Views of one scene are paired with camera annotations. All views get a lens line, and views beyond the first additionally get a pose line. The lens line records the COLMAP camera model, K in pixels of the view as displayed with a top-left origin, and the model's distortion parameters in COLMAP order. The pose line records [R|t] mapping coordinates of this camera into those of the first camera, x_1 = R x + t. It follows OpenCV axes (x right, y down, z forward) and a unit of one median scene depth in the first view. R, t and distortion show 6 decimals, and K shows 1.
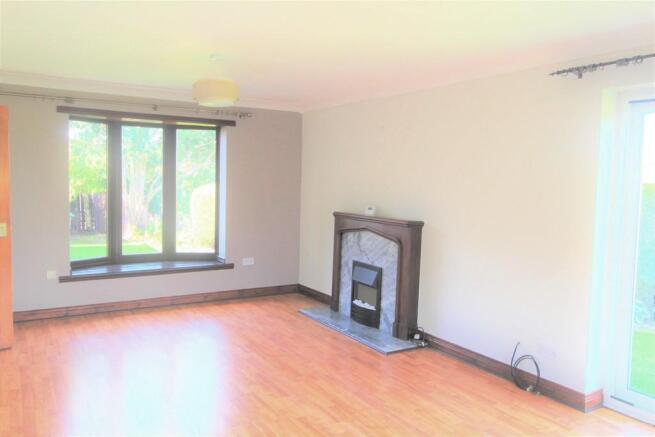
lens RADIAL K [[523.3, 0, 327.0], [0, 523.3, 218.7], [0, 0, 1]] dist [-0.000116, -0.001495]
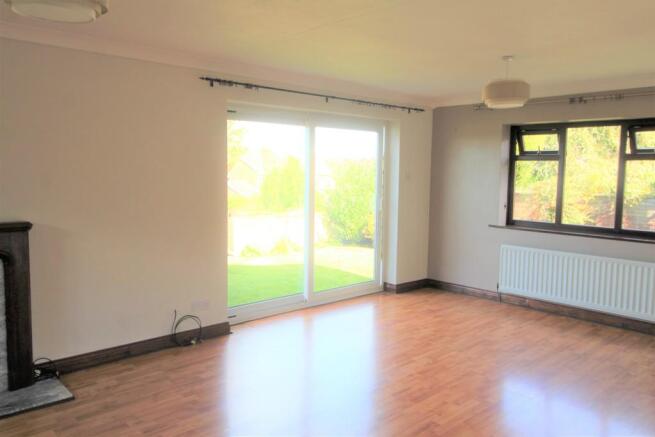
lens RADIAL K [[523.3, 0, 327.5], [0, 523.3, 217.6], [0, 0, 1]] dist [-0.000116, -0.001495]
pose [[-0.216056, -0.119243, 0.969072, -0.743937], [0.055568, 0.989404, 0.134134, -0.090432], [-0.974798, 0.082830, -0.207141, 0.865554]]
